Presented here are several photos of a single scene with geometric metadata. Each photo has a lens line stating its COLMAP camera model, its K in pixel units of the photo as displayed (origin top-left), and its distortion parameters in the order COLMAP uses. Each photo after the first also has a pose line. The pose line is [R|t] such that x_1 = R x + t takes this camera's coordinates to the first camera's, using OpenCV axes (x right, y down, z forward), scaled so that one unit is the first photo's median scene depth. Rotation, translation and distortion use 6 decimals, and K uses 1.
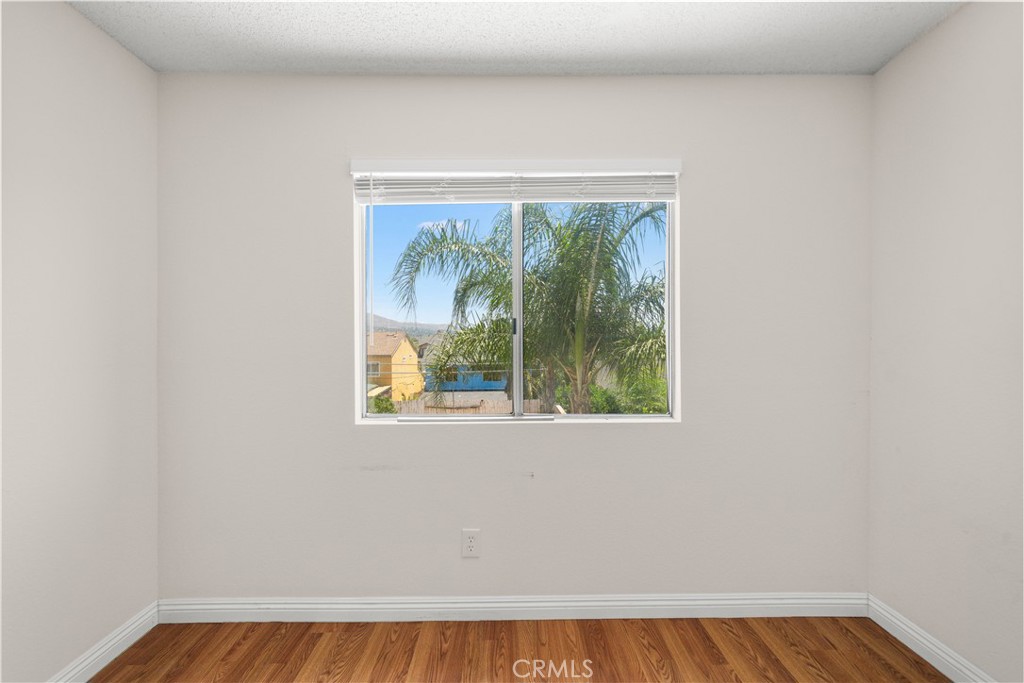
lens RADIAL K [[406.2, 0, 512.0], [0, 406.2, 341.5], [0, 0, 1]] dist [-0.000322, 0.000077]
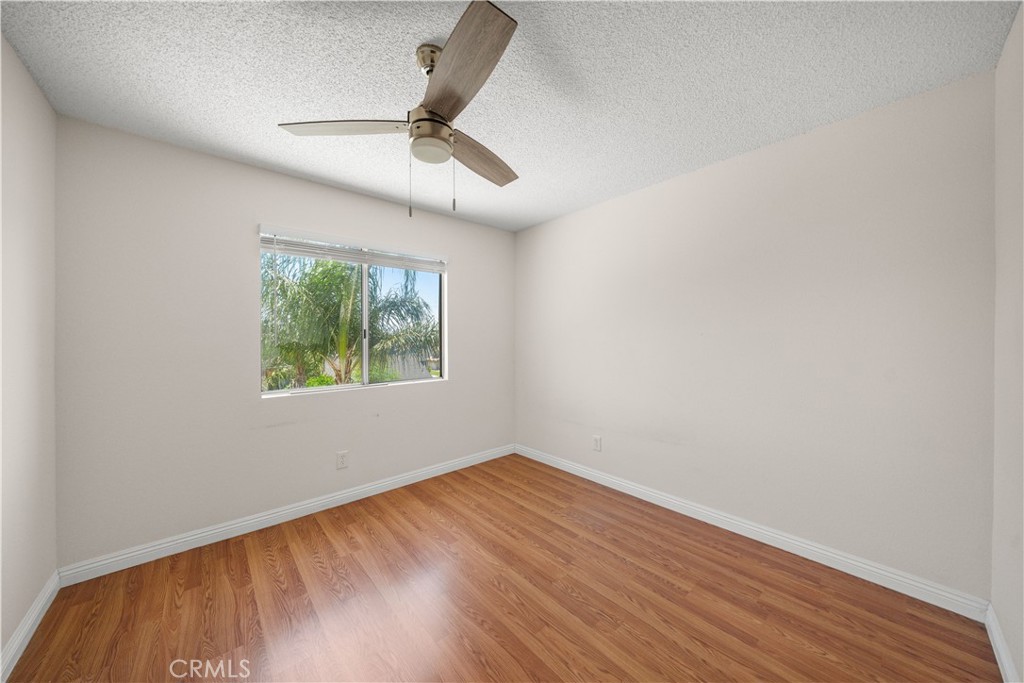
lens RADIAL K [[361.0, 0, 509.5], [0, 361.0, 338.7], [0, 0, 1]] dist [-0.003266, -0.000326]
pose [[0.752341, -0.006409, 0.658743, -0.579444], [0.008160, 0.999967, 0.000410, -0.010953], [-0.658723, 0.005067, 0.752368, -0.625544]]
